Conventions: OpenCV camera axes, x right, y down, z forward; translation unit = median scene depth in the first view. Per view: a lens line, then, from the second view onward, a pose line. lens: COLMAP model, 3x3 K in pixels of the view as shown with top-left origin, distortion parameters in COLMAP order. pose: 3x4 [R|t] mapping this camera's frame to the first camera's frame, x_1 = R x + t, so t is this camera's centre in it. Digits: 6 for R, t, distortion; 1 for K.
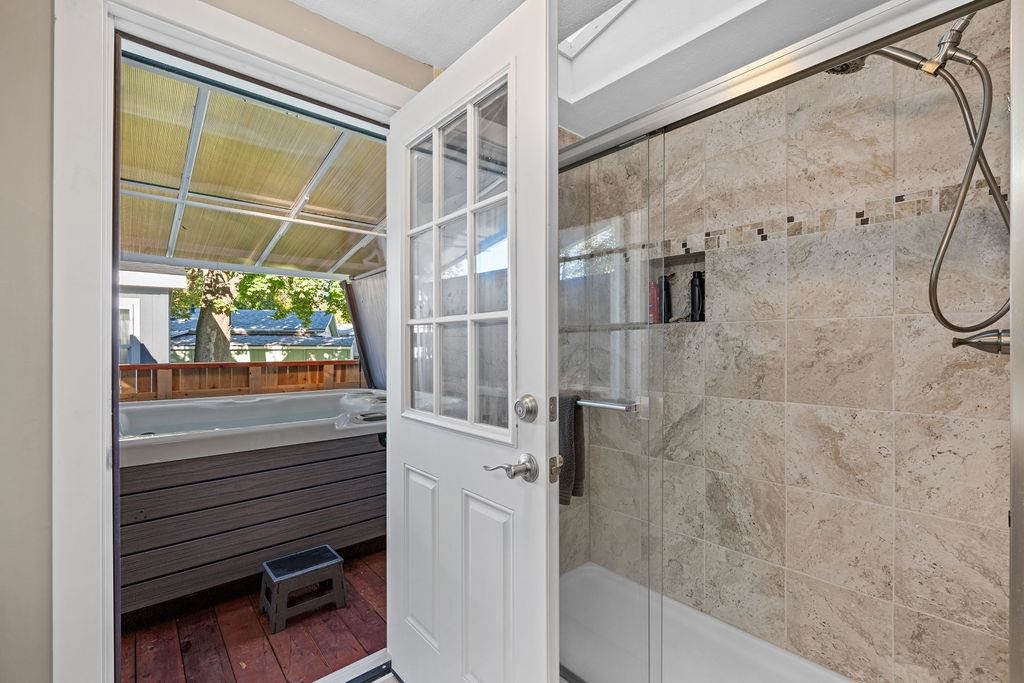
lens RADIAL K [[447.0, 0, 512.8], [0, 447.0, 344.2], [0, 0, 1]] dist [-0.003625, -0.000420]
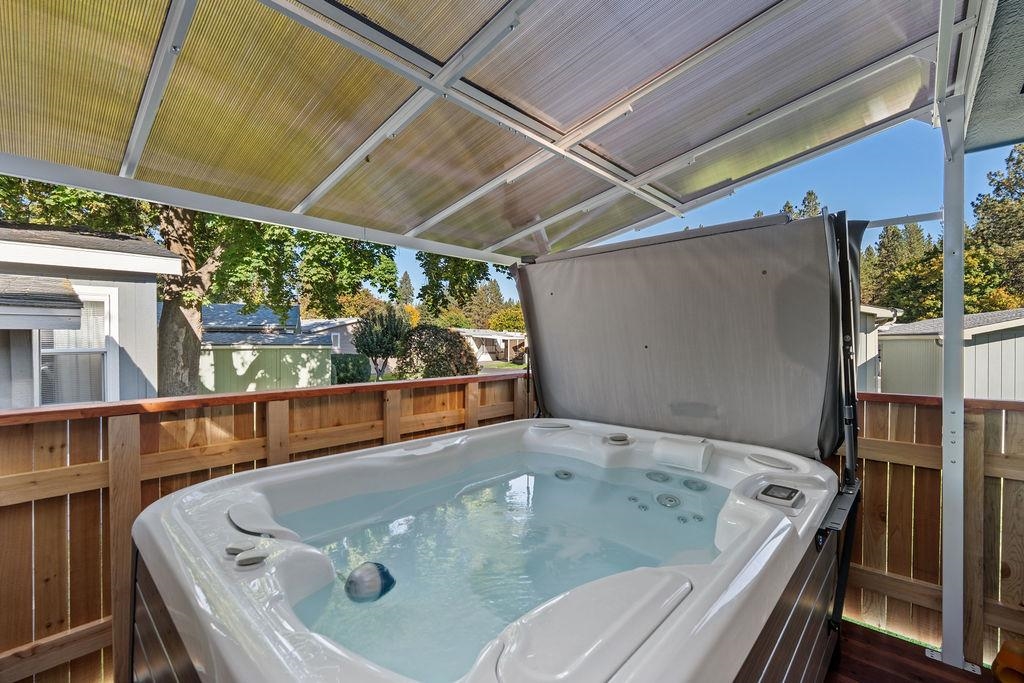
lens RADIAL K [[447.0, 0, 512.8], [0, 447.0, 344.2], [0, 0, 1]] dist [-0.003625, -0.000420]
pose [[0.993582, -0.002111, 0.113094, -0.147635], [0.001036, 0.999954, 0.009561, -0.007757], [-0.113108, -0.009382, 0.993538, 0.097879]]
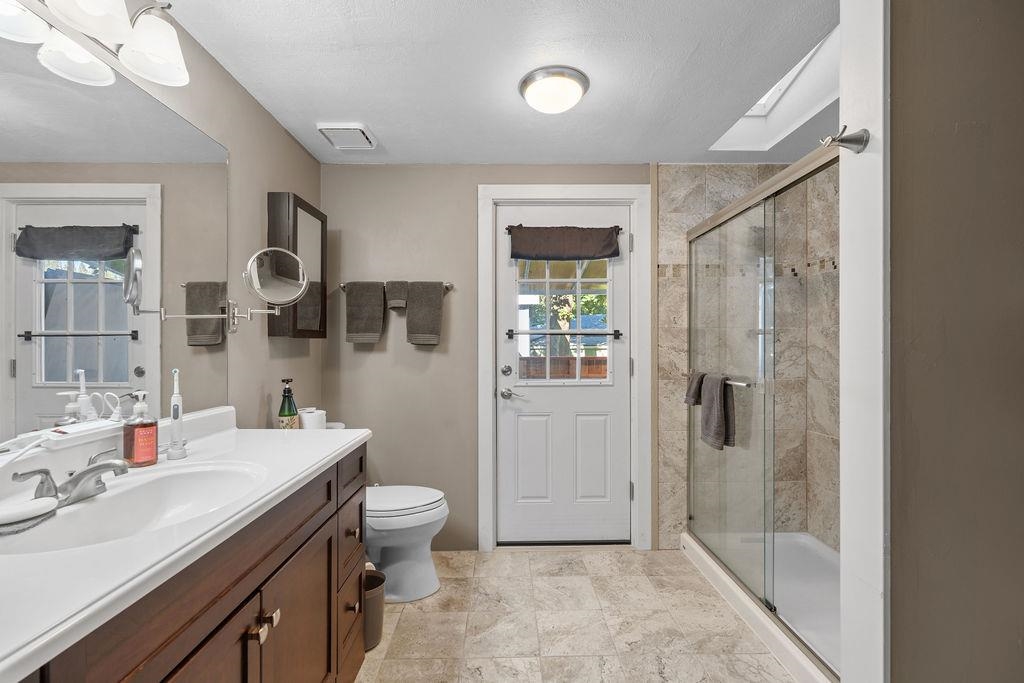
lens RADIAL K [[447.0, 0, 512.8], [0, 447.0, 344.2], [0, 0, 1]] dist [-0.003625, -0.000420]
pose [[0.762594, -0.005106, -0.646857, 0.058685], [0.005755, 0.999983, -0.001108, 0.000238], [0.646851, -0.002878, 0.762611, -0.061692]]
